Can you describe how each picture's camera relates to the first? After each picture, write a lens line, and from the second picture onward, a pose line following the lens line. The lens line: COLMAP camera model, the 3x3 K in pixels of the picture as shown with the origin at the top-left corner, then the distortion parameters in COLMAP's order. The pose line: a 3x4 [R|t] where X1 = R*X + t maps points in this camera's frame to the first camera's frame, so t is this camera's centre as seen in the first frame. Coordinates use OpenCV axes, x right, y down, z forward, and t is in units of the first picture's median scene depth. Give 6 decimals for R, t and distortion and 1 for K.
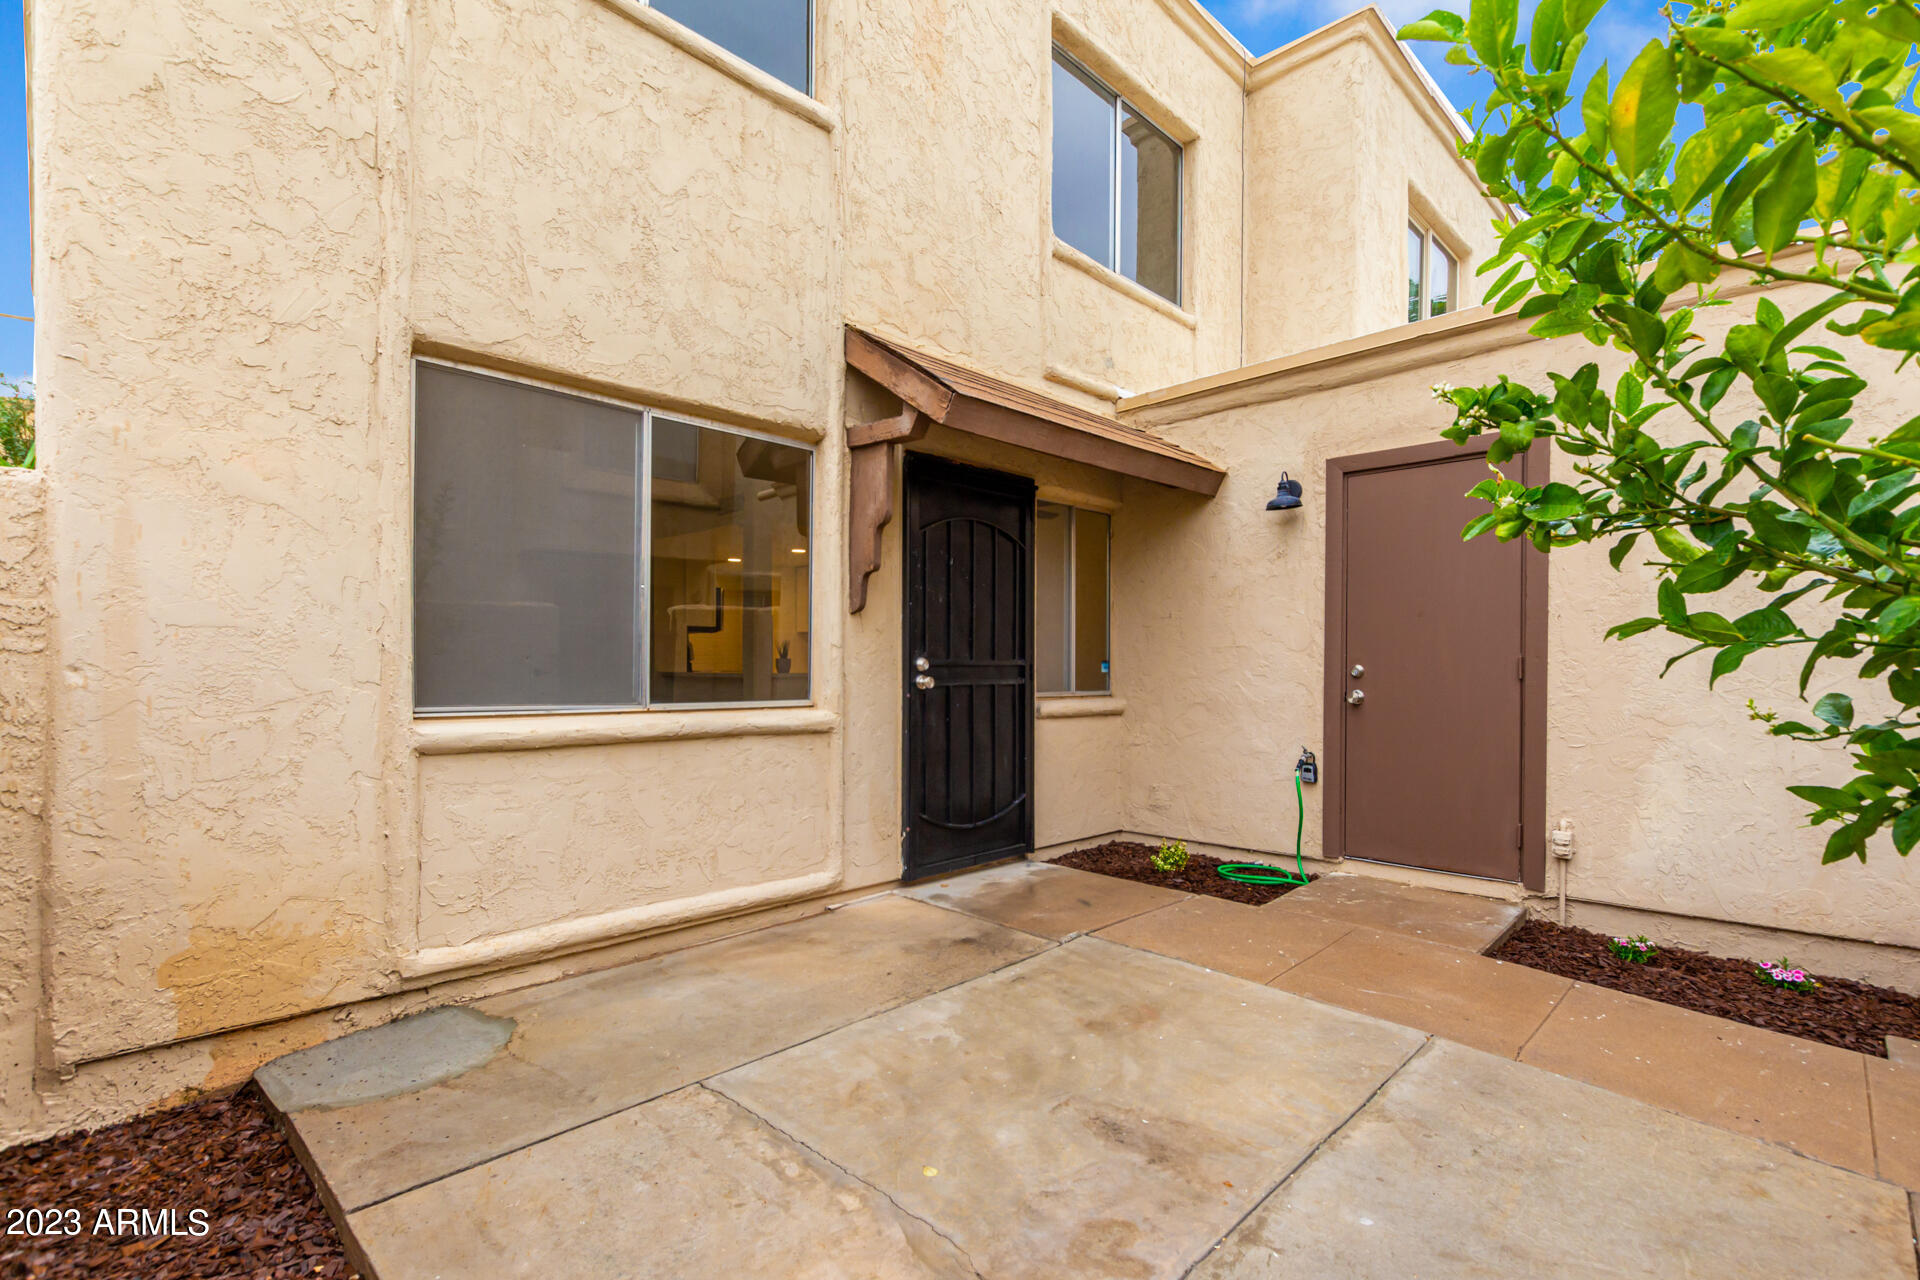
lens RADIAL K [[888.4, 0, 970.9], [0, 888.4, 670.7], [0, 0, 1]] dist [0.002068, -0.000327]
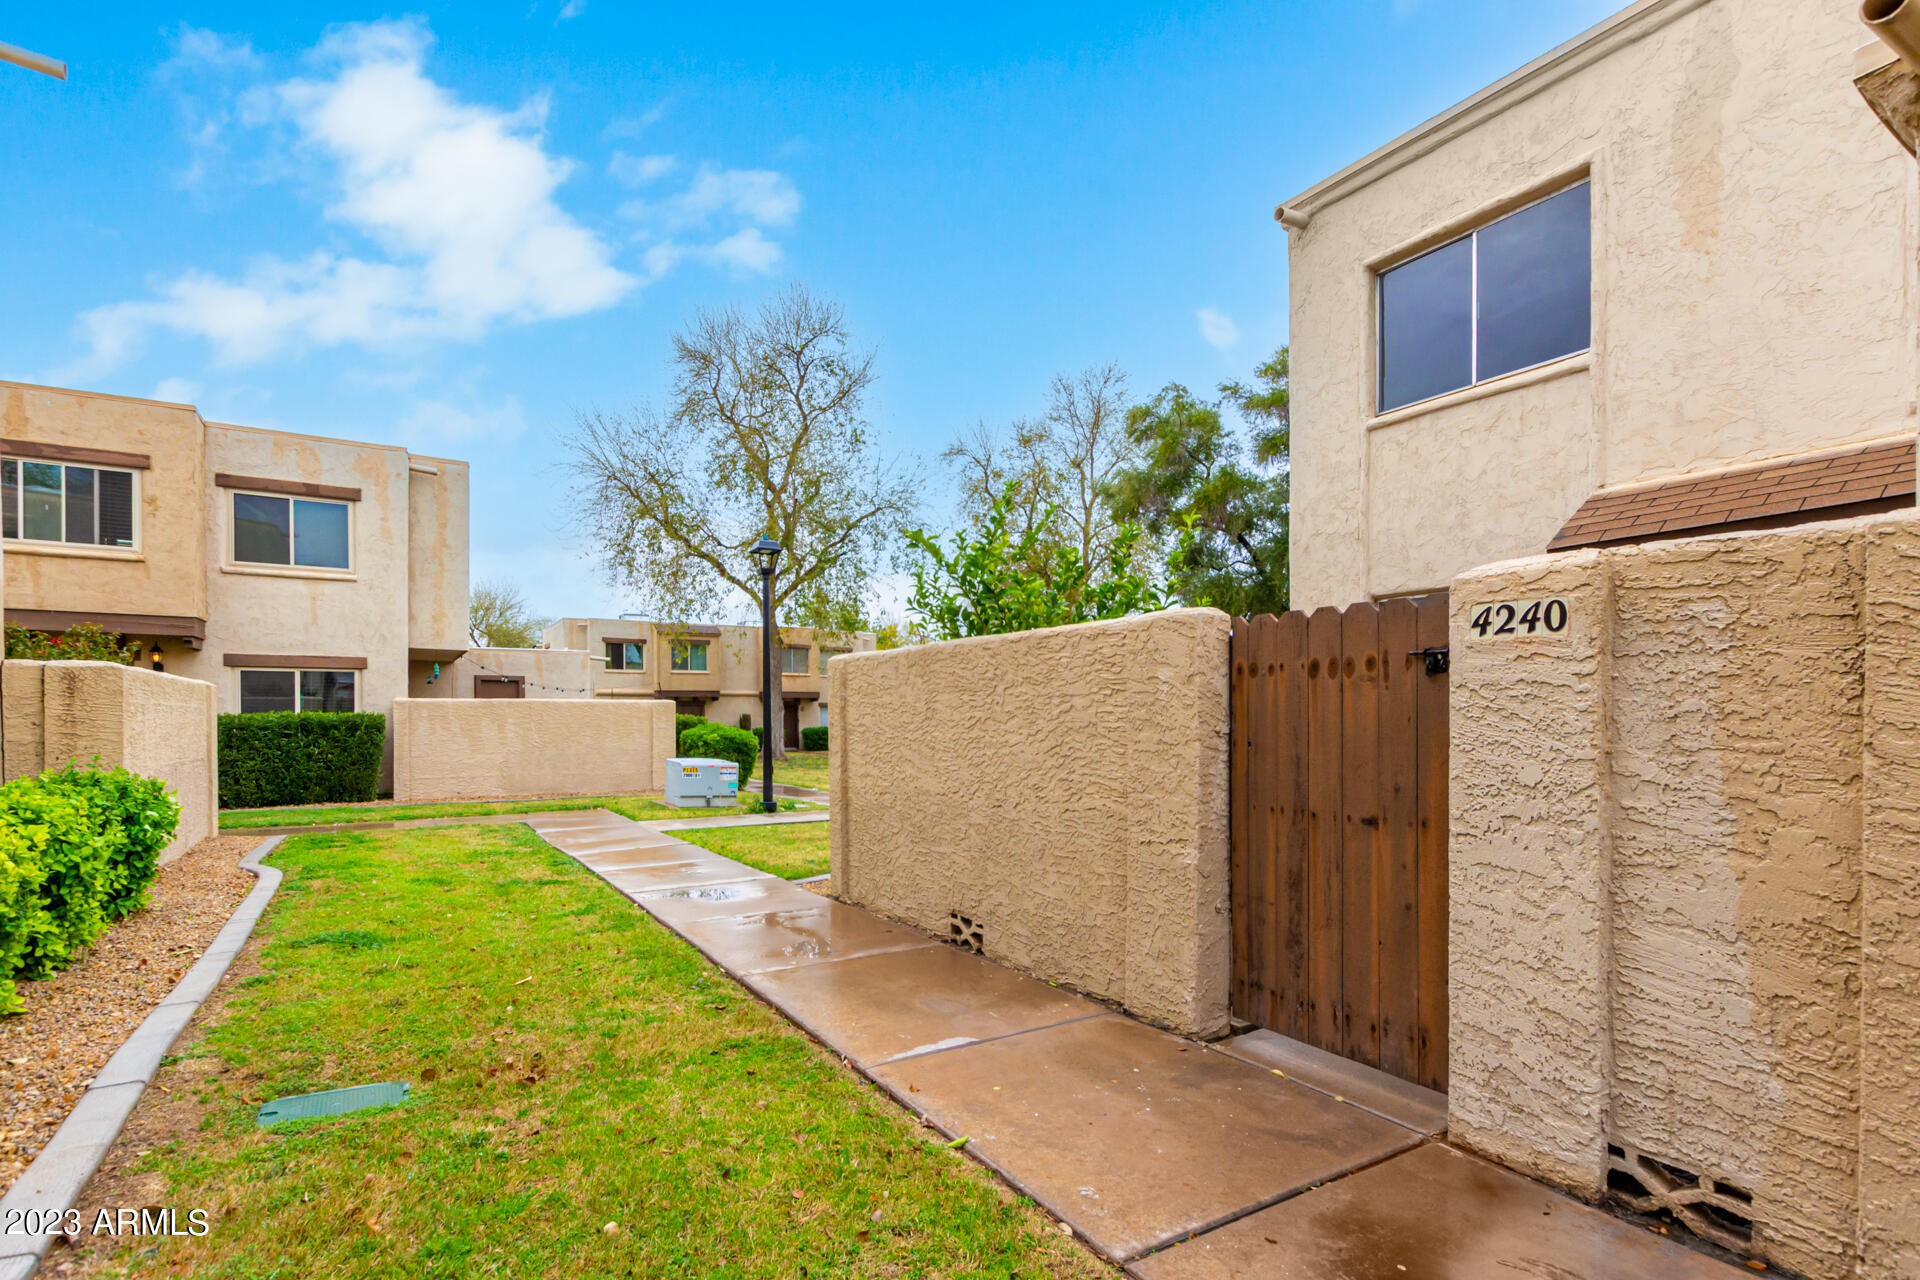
lens RADIAL K [[907.1, 0, 948.5], [0, 907.1, 719.7], [0, 0, 1]] dist [0.010631, -0.006545]
pose [[-0.261902, 0.002675, -0.965091, 1.691348], [-0.004951, 0.999979, 0.004115, -0.013129], [0.965082, 0.005856, -0.261883, 0.377518]]
